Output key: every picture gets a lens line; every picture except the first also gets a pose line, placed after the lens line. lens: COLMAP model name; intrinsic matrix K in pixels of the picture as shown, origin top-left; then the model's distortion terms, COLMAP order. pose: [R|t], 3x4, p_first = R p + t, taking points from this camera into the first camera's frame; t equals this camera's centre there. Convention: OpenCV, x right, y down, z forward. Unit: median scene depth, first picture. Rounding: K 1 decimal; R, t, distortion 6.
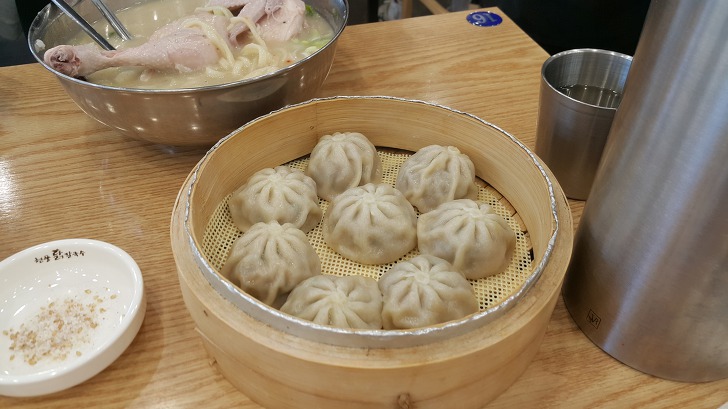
lens RADIAL K [[627.6, 0, 363.4], [0, 627.6, 221.8], [0, 0, 1]] dist [0.009953, 0.009676]
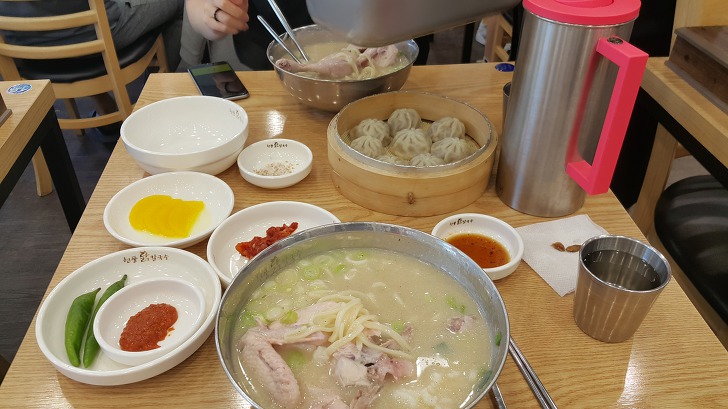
lens RADIAL K [[627.6, 0, 363.4], [0, 627.6, 221.8], [0, 0, 1]] dist [0.009953, 0.009676]
pose [[0.982514, 0.107228, -0.152211, 0.202230], [-0.119899, 0.989823, -0.076647, 0.441860], [0.142444, 0.093557, 0.985371, -1.137923]]
